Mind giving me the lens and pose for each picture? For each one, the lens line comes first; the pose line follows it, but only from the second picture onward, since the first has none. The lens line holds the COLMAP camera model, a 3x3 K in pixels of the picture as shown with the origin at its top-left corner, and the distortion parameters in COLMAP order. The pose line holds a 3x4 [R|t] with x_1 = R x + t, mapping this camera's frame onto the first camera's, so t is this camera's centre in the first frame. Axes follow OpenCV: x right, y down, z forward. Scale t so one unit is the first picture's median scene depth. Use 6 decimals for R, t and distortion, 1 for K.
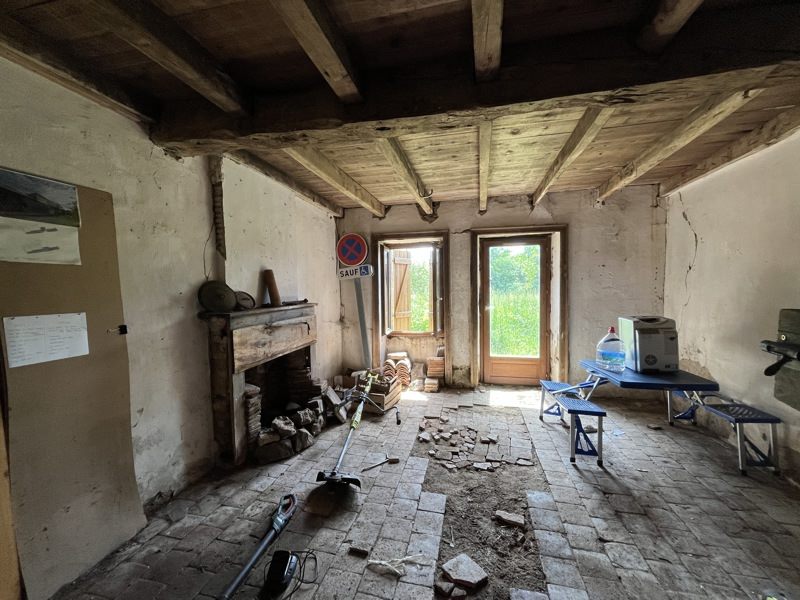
lens RADIAL K [[320.3, 0, 398.1], [0, 320.3, 301.2], [0, 0, 1]] dist [-0.000796, -0.000066]
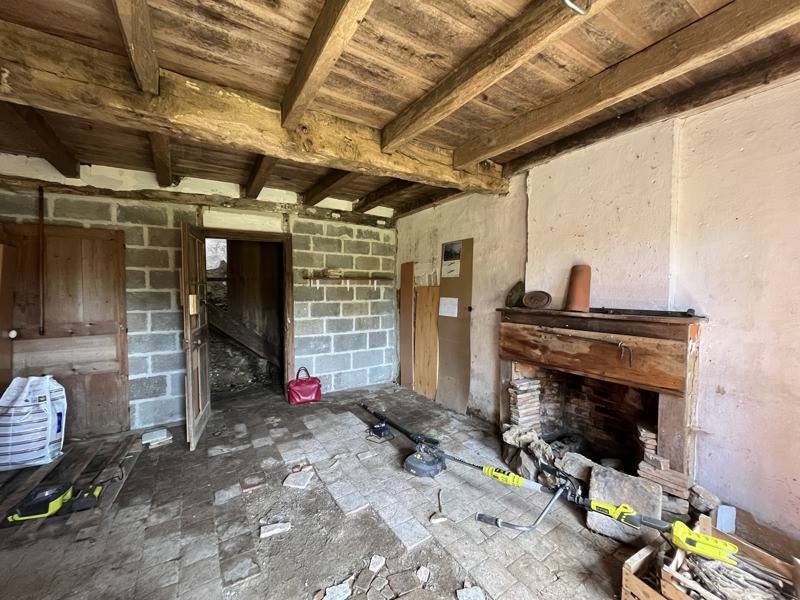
lens RADIAL K [[320.3, 0, 398.1], [0, 320.3, 301.2], [0, 0, 1]] dist [-0.000796, -0.000066]
pose [[-0.693445, 0.045054, -0.719100, 0.723727], [-0.022751, 0.996176, 0.084353, -0.097360], [0.720151, 0.074855, -0.689768, 1.801131]]
